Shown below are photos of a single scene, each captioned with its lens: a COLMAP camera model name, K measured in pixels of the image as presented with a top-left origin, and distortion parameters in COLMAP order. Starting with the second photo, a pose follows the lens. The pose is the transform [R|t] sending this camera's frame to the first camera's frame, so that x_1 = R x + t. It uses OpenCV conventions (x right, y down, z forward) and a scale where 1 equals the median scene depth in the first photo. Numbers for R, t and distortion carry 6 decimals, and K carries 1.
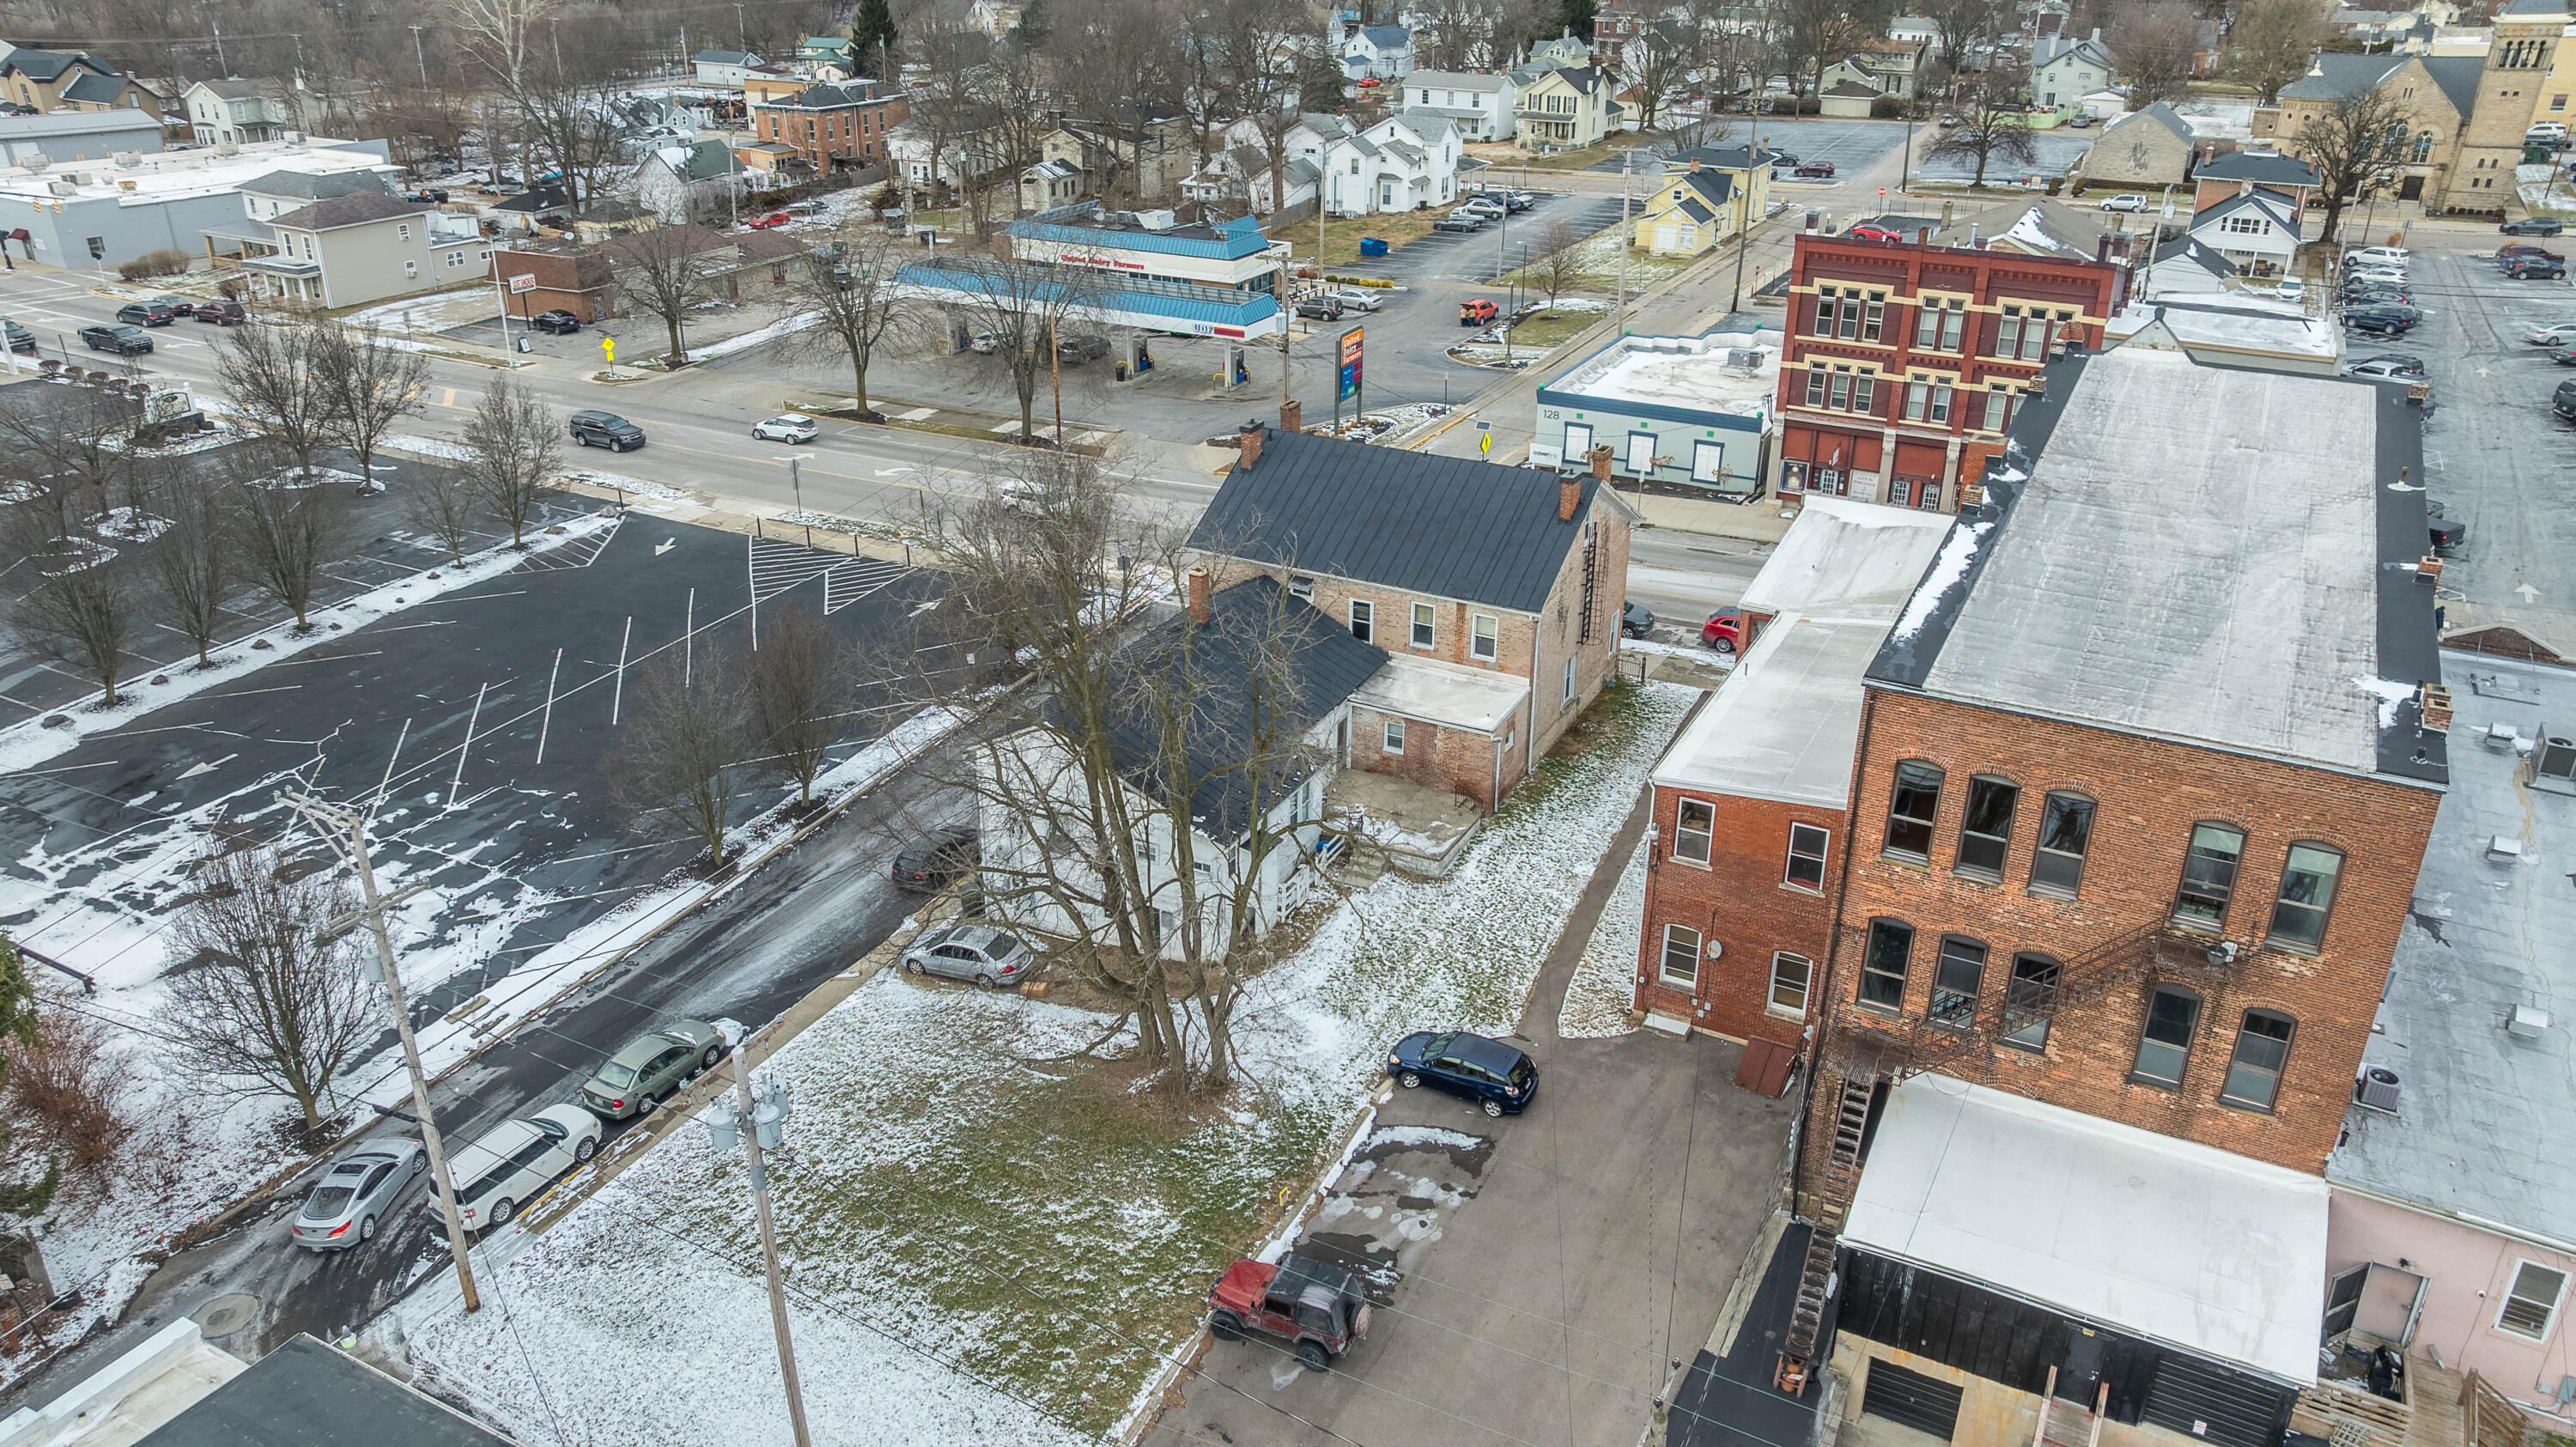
lens RADIAL K [[1813.4, 0, 1311.3], [0, 1813.4, 724.7], [0, 0, 1]] dist [-0.028292, 0.019400]
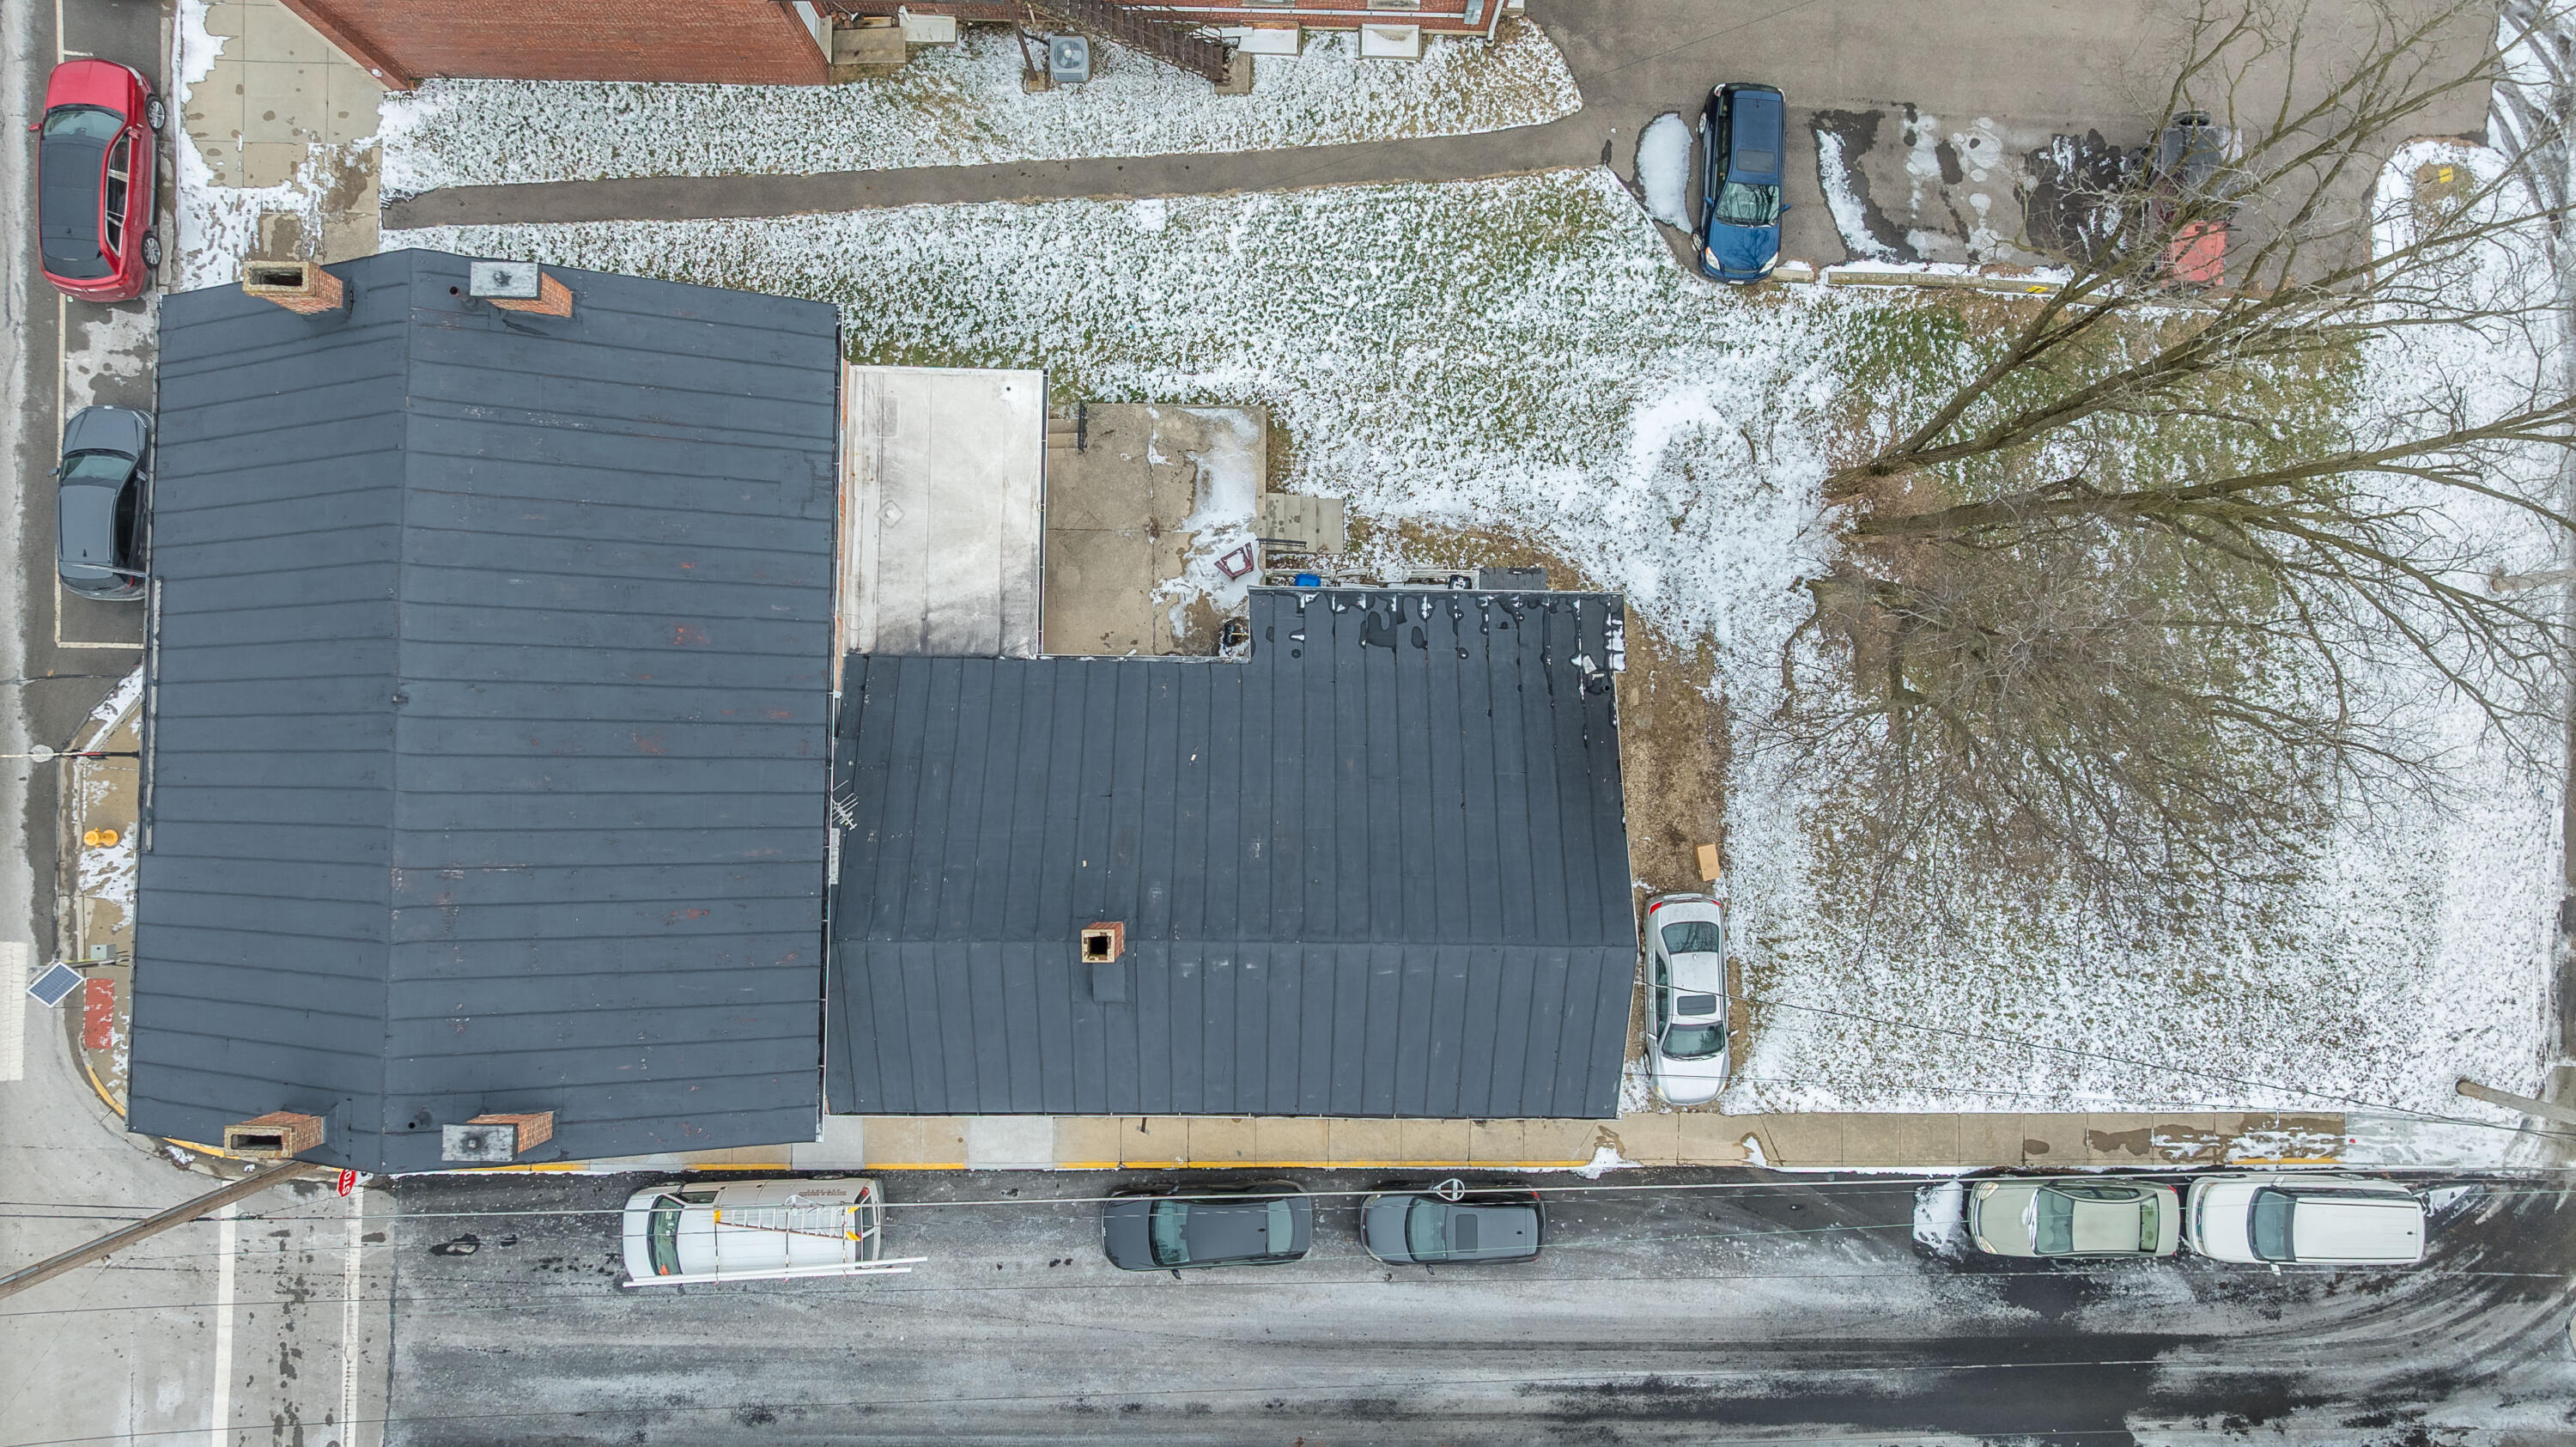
lens RADIAL K [[1813.4, 0, 1286.6], [0, 1813.4, 724.0], [0, 0, 1]] dist [-0.028292, 0.019400]
pose [[-0.444931, -0.895086, 0.029280, -0.052564], [0.365353, -0.151566, 0.918447, -0.540011], [-0.817652, 0.419343, 0.394458, 0.820812]]
